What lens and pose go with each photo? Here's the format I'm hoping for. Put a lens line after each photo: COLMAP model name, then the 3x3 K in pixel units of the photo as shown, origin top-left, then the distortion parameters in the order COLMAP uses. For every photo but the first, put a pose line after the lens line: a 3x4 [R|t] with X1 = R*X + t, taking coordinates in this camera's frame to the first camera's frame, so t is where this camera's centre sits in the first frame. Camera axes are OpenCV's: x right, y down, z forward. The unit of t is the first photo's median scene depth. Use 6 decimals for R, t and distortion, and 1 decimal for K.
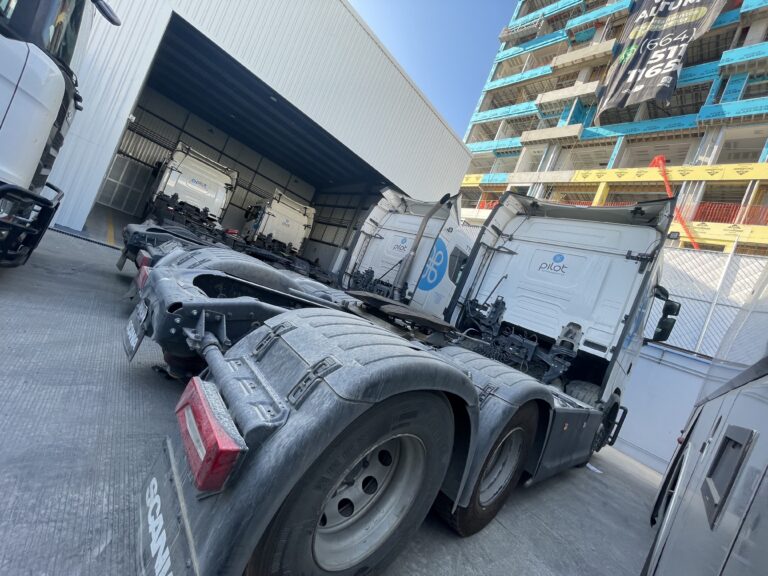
lens RADIAL K [[307.1, 0, 388.6], [0, 307.1, 290.5], [0, 0, 1]] dist [0.000118, -0.000842]
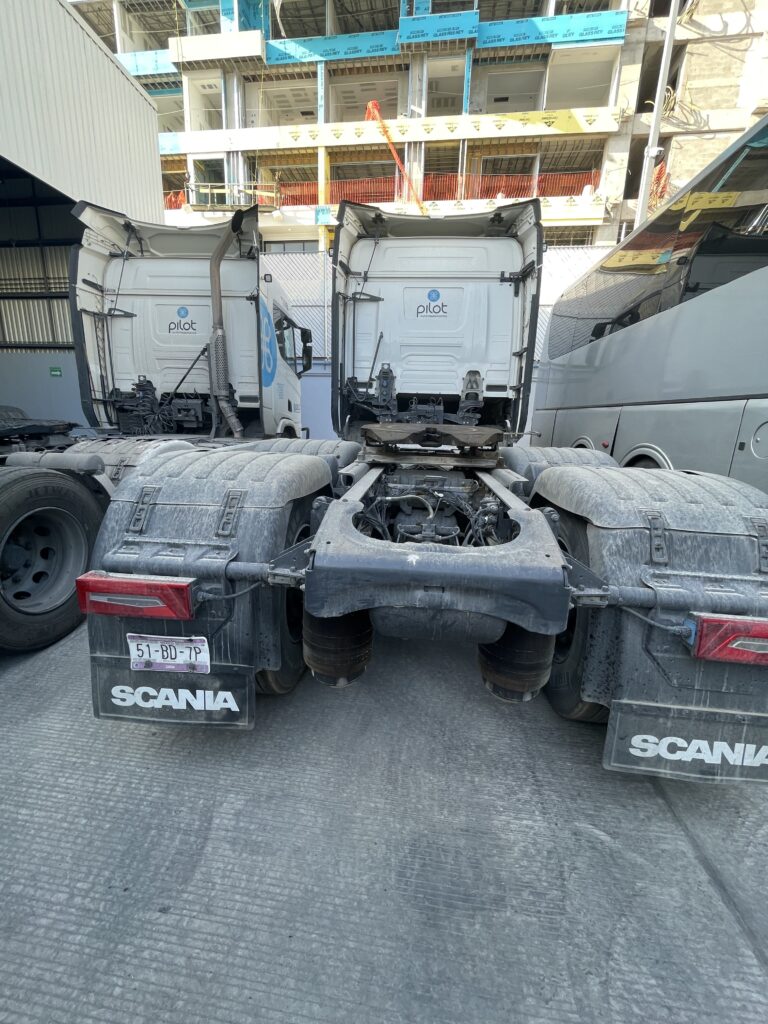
lens RADIAL K [[409.5, 0, 390.5], [0, 409.5, 507.3], [0, 0, 1]] dist [0.000118, -0.000842]
pose [[0.720289, -0.478712, 0.502016, -0.212367], [0.253625, 0.855341, 0.451736, -0.088841], [-0.645646, -0.198056, 0.737506, 0.099982]]
